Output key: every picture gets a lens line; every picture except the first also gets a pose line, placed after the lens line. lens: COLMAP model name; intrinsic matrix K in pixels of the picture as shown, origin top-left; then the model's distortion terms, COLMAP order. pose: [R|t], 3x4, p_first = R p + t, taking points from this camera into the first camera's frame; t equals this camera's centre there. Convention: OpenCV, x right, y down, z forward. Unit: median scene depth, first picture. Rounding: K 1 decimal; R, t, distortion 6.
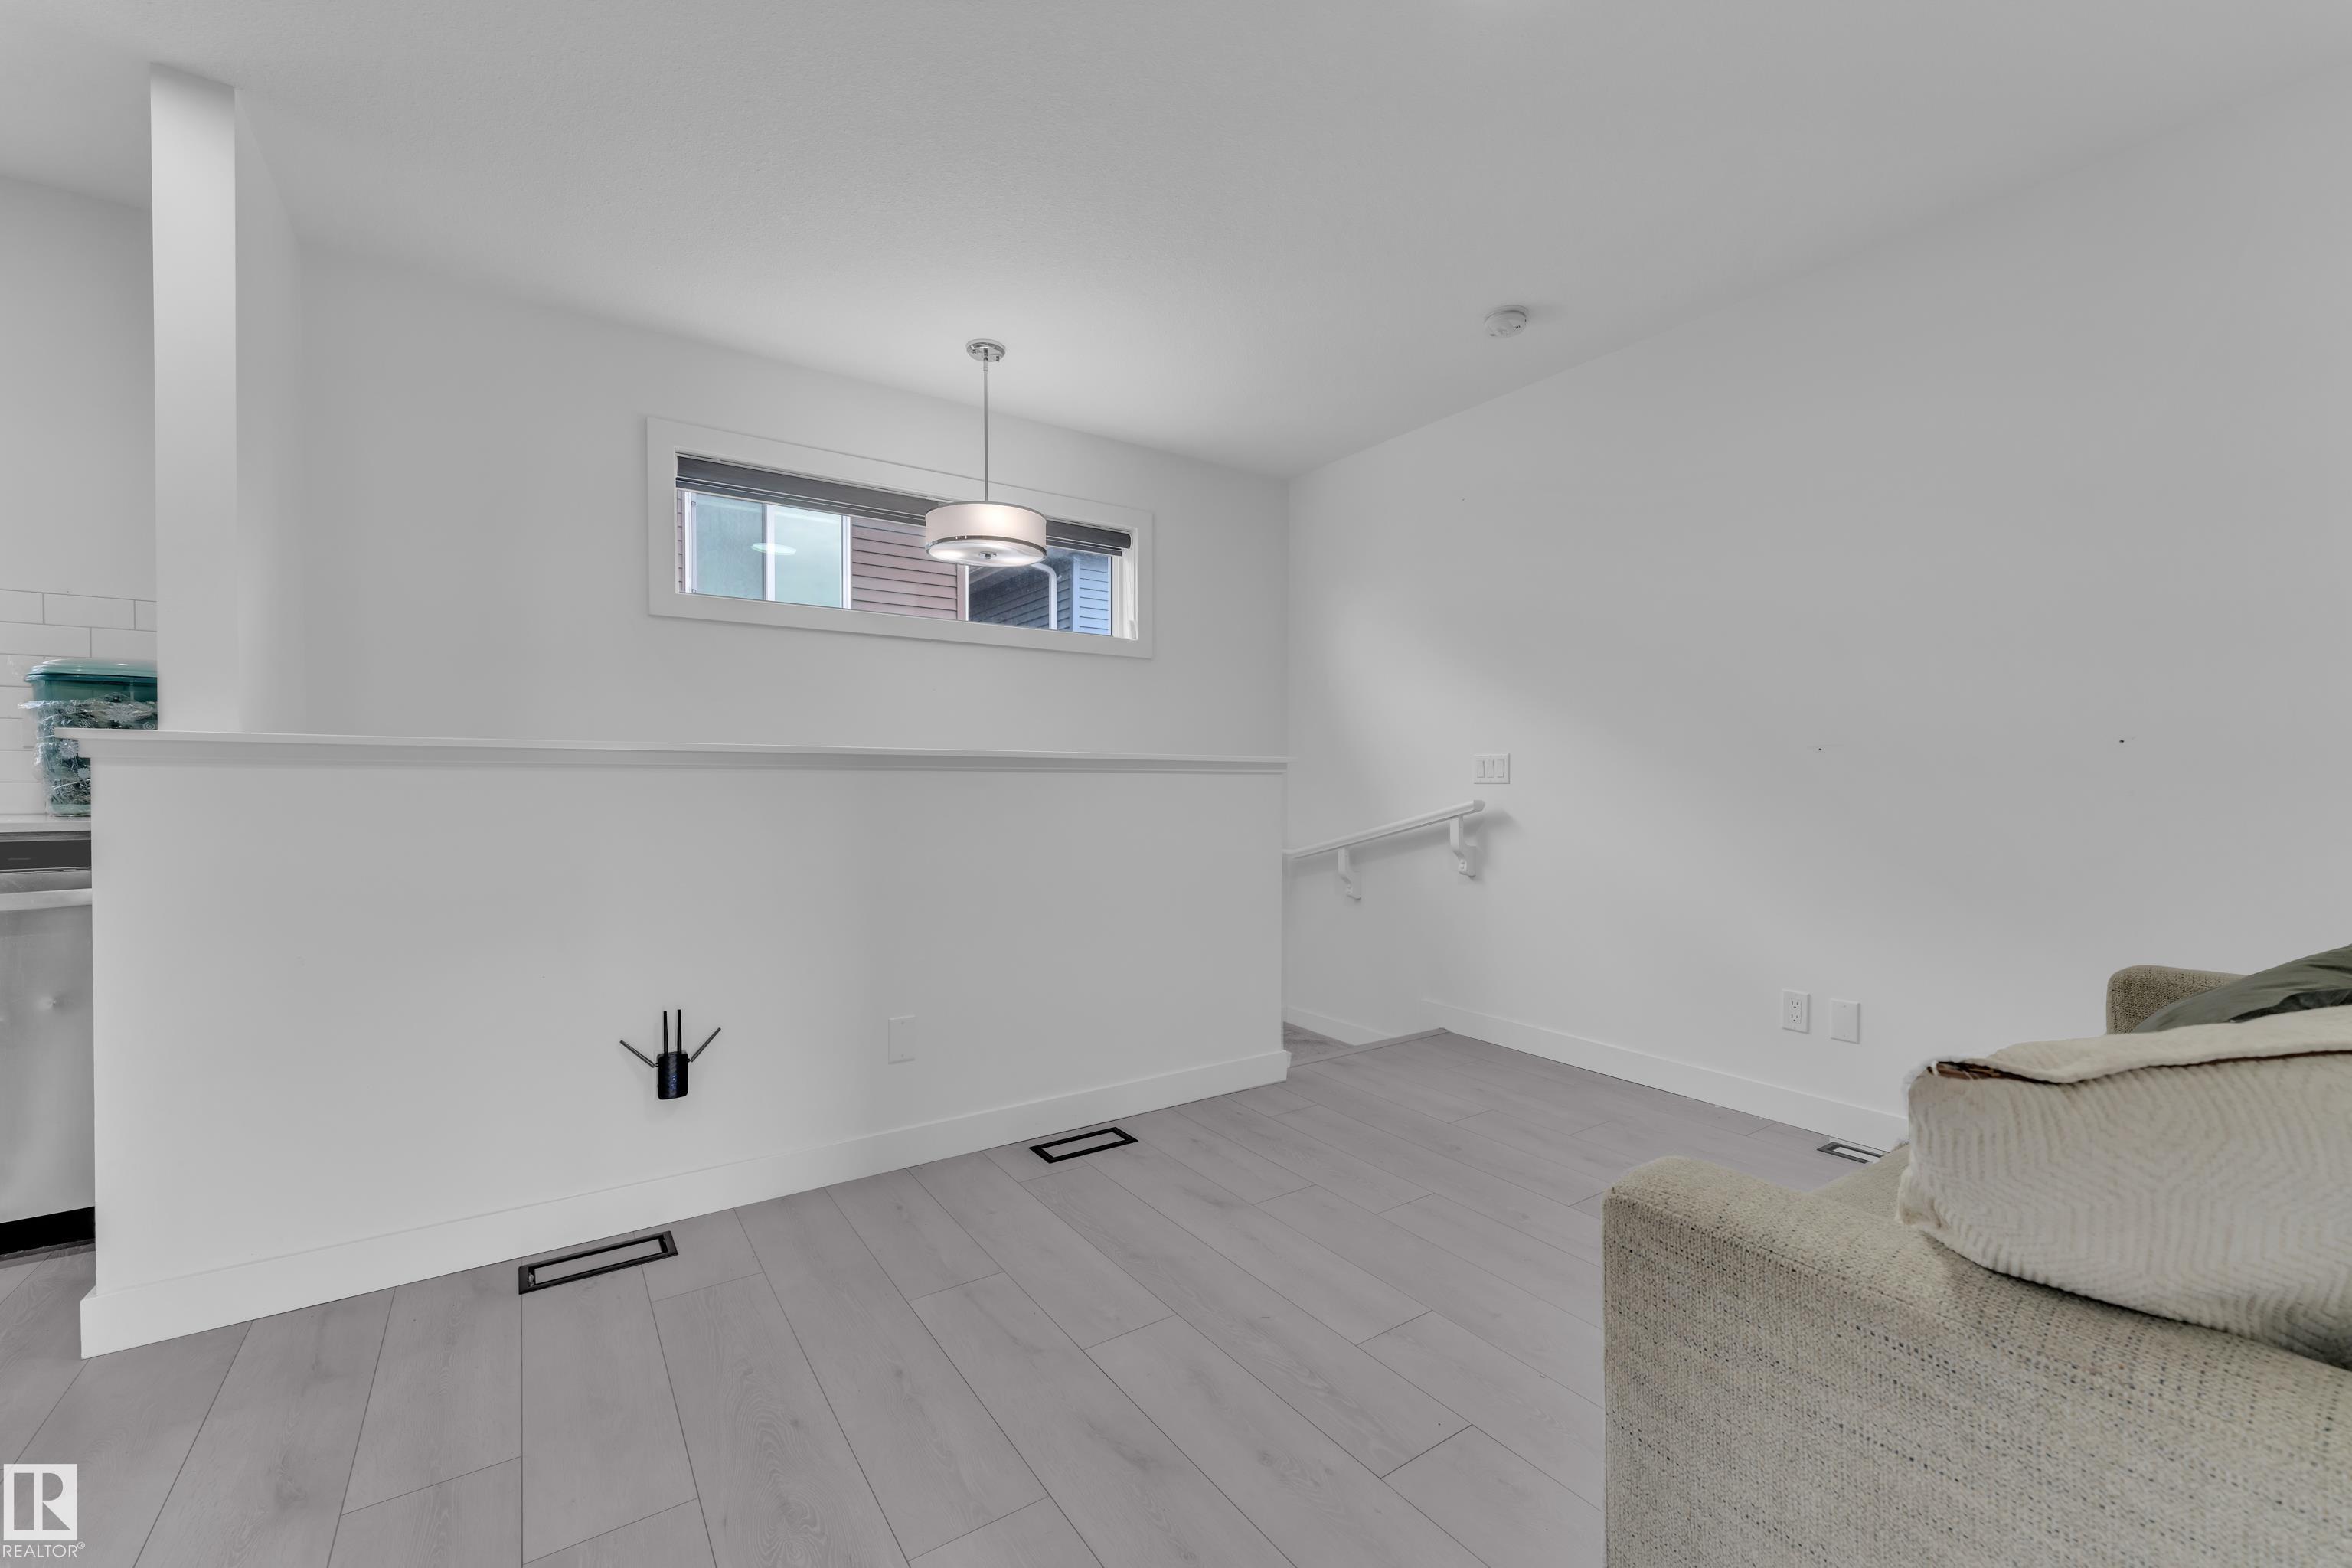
lens RADIAL K [[943.4, 0, 1176.8], [0, 943.4, 784.0], [0, 0, 1]] dist [0.002086, -0.000105]
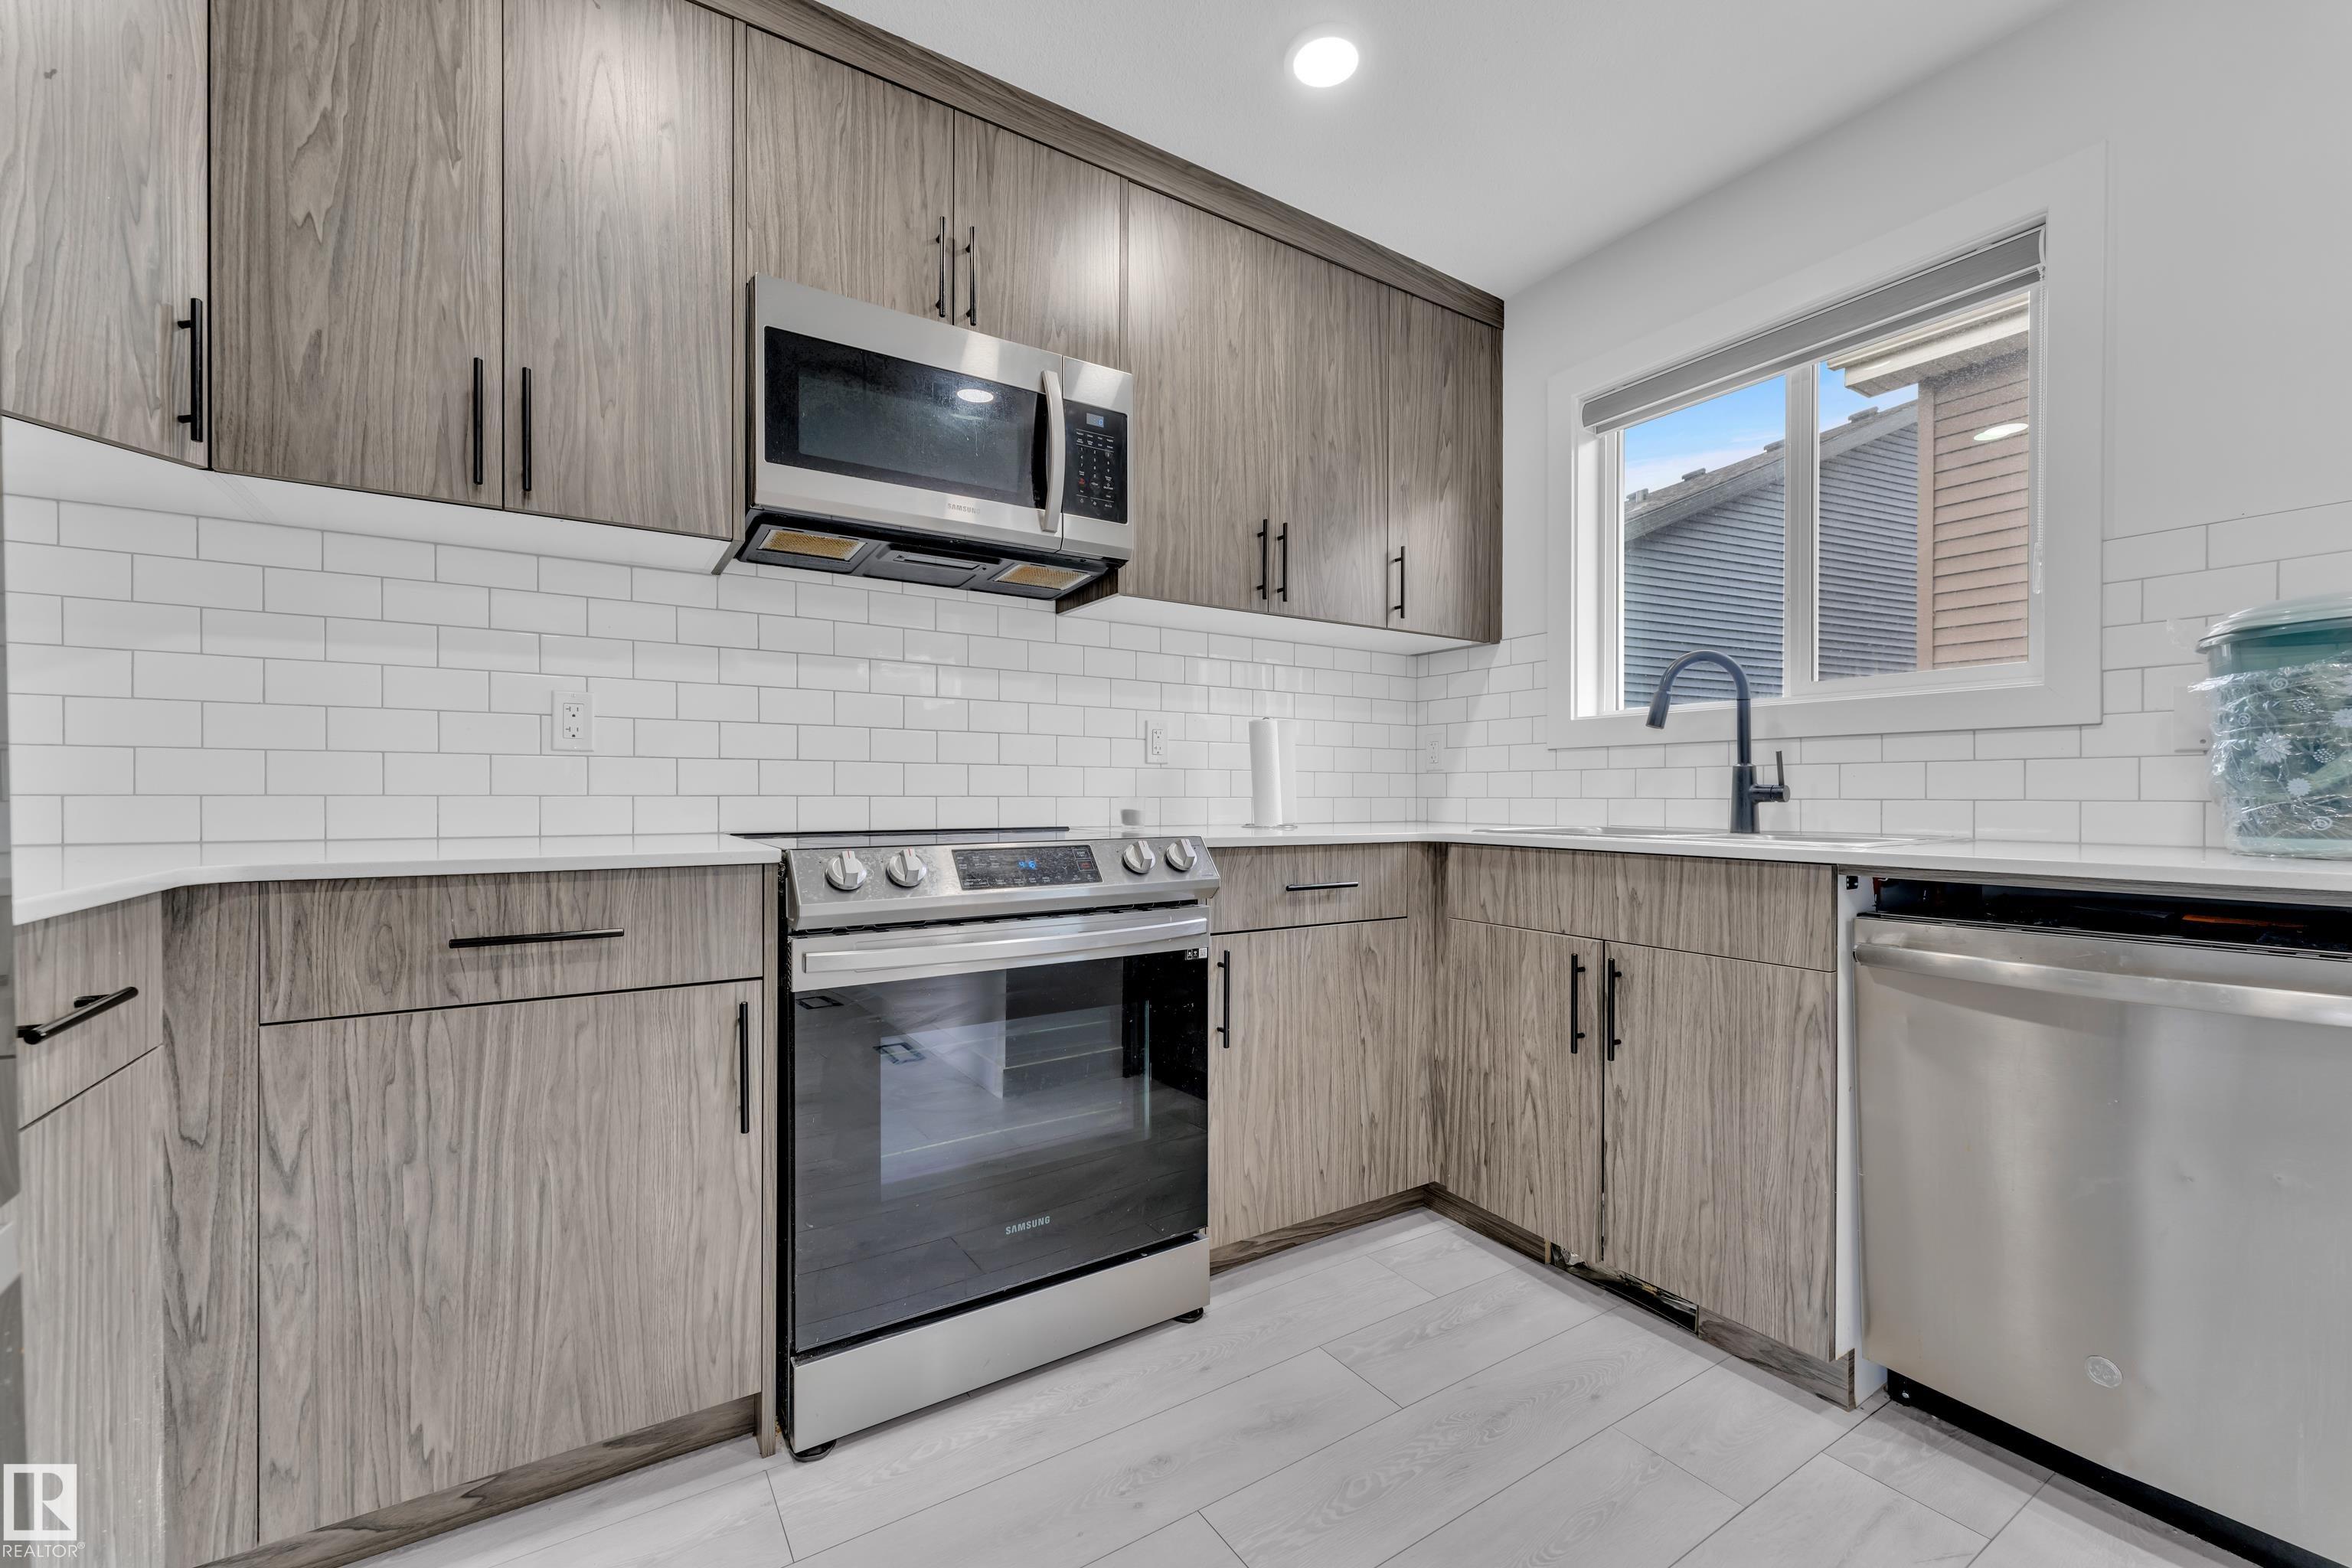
lens RADIAL K [[943.4, 0, 1194.7], [0, 943.4, 797.9], [0, 0, 1]] dist [0.002086, -0.000105]
pose [[-0.013958, 0.006741, -0.999880, -0.542211], [-0.006732, 0.999954, 0.006835, -0.003944], [0.999880, 0.006827, -0.013912, 0.302408]]
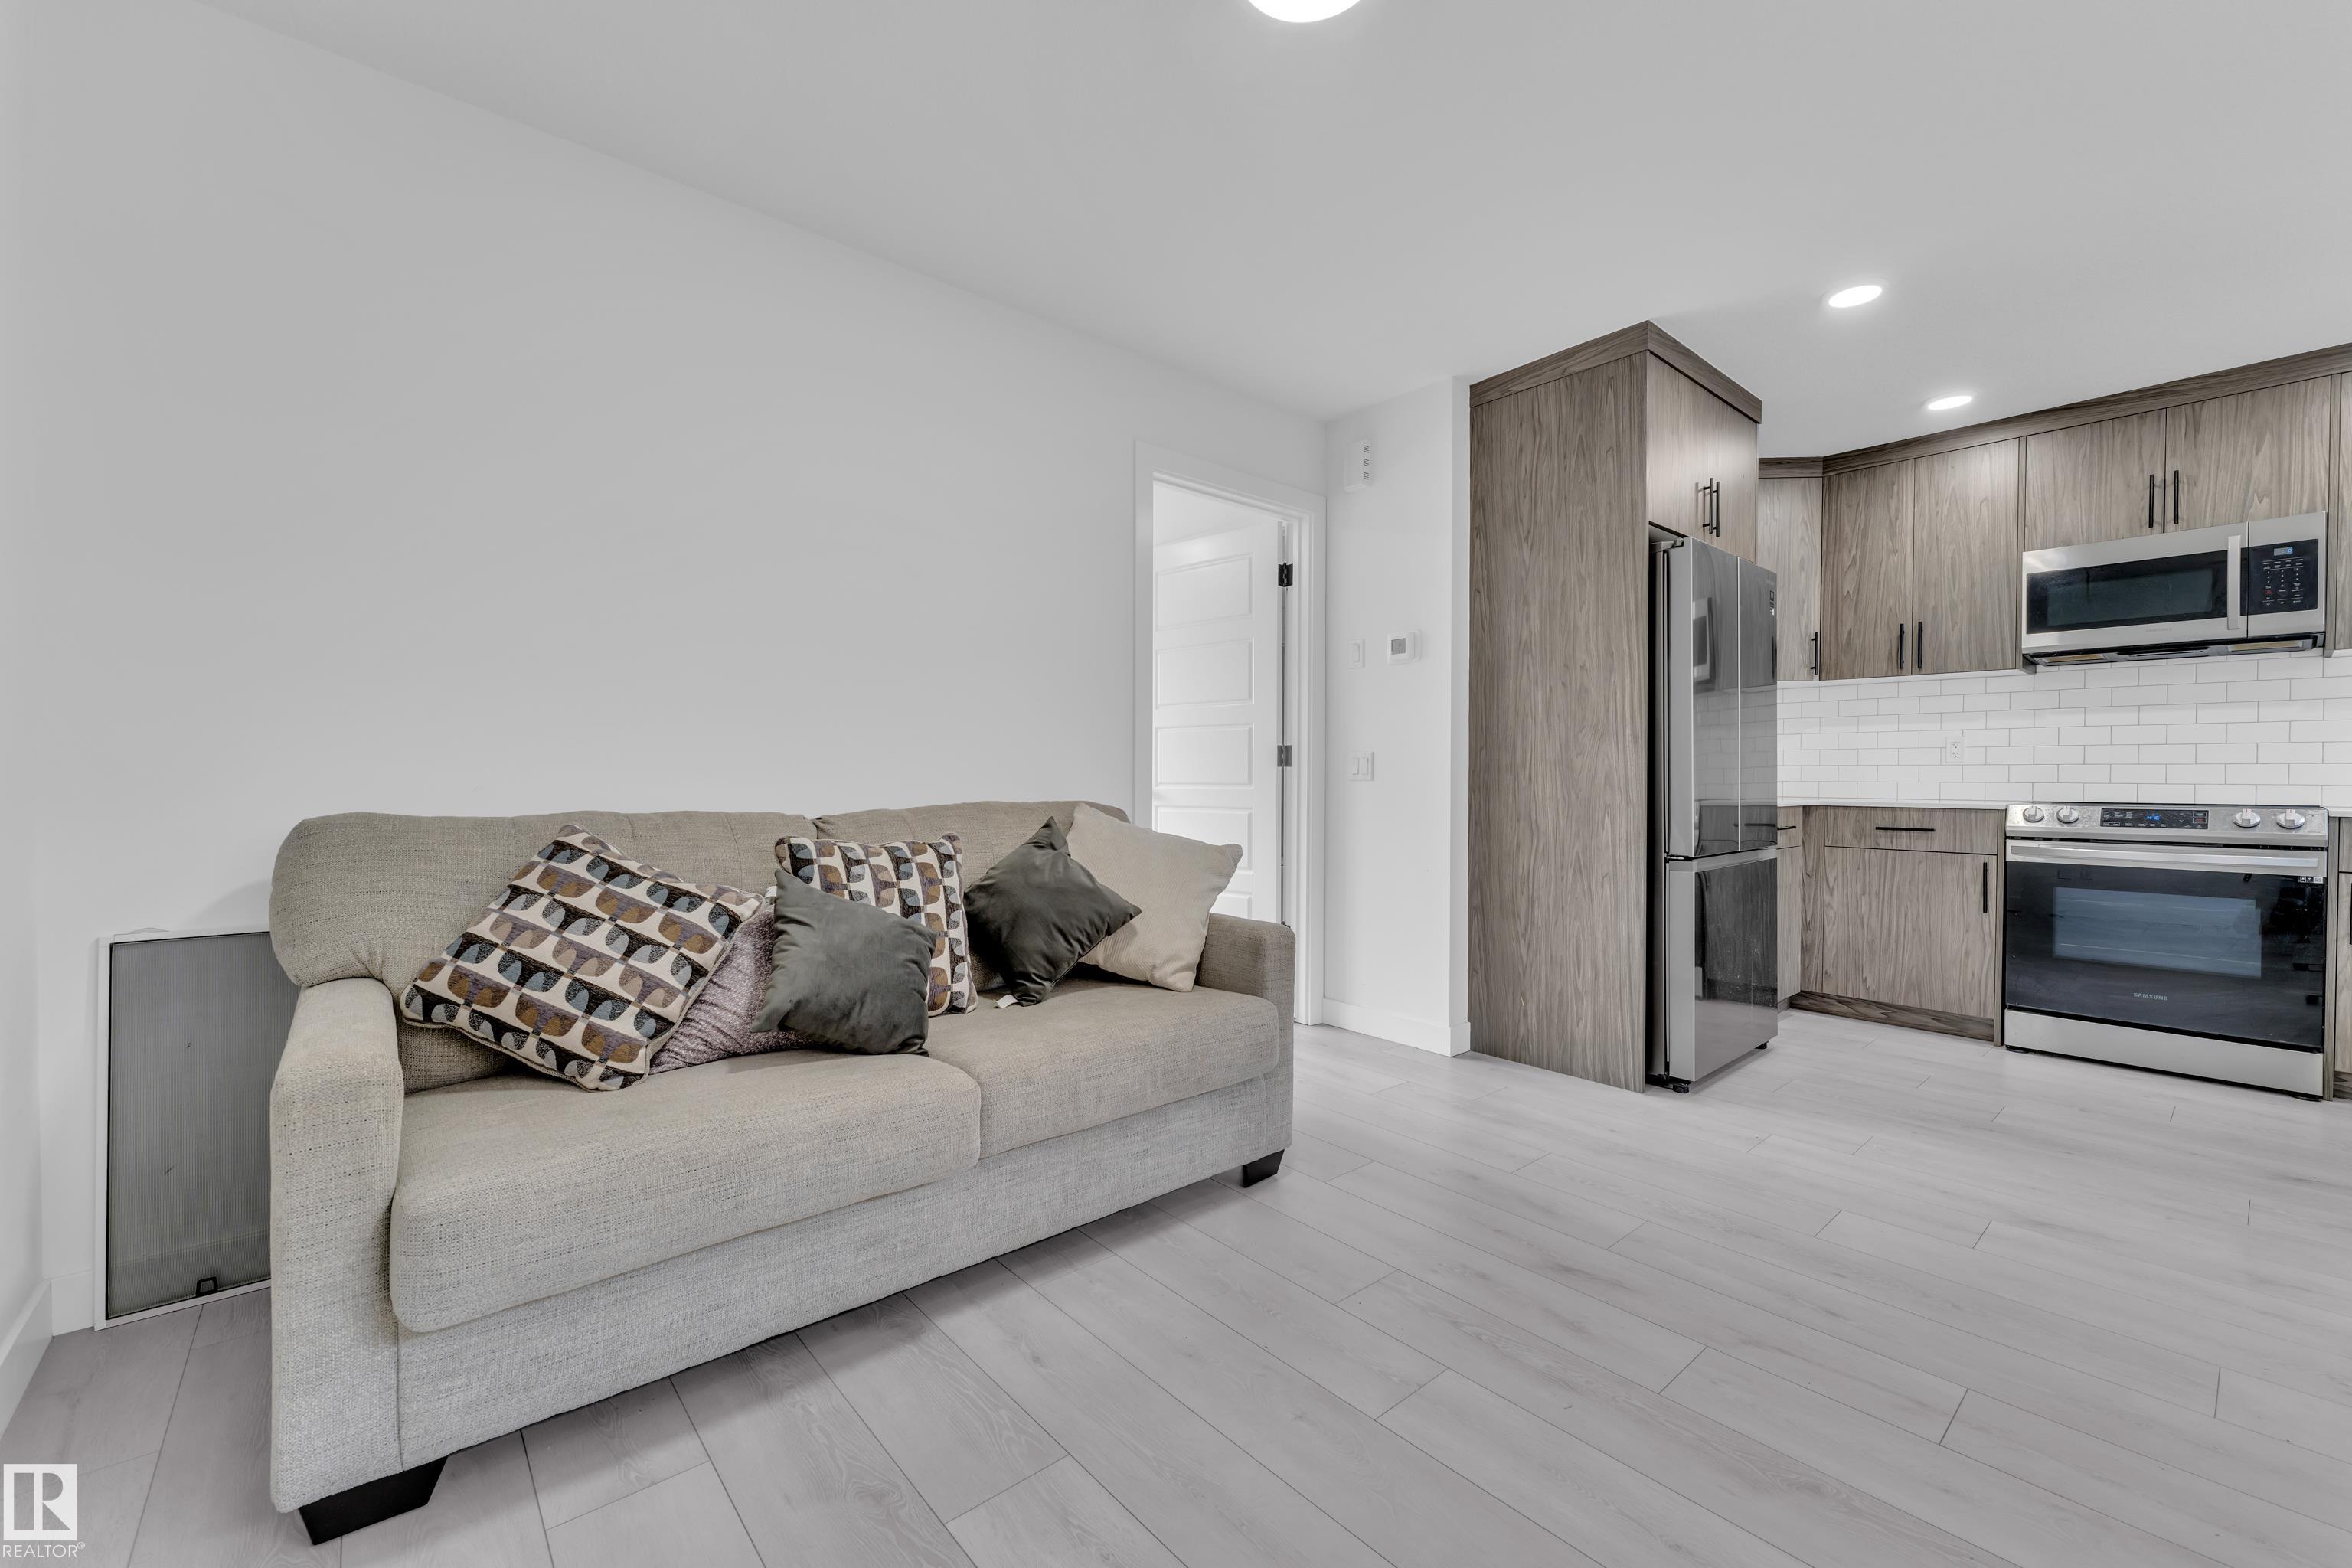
lens RADIAL K [[943.4, 0, 1141.9], [0, 943.4, 784.8], [0, 0, 1]] dist [0.002086, -0.000105]
pose [[-0.996733, -0.001661, -0.080750, 0.476418], [-0.002985, 0.999863, 0.016279, -0.017538], [0.080711, 0.016467, -0.996601, 1.575875]]
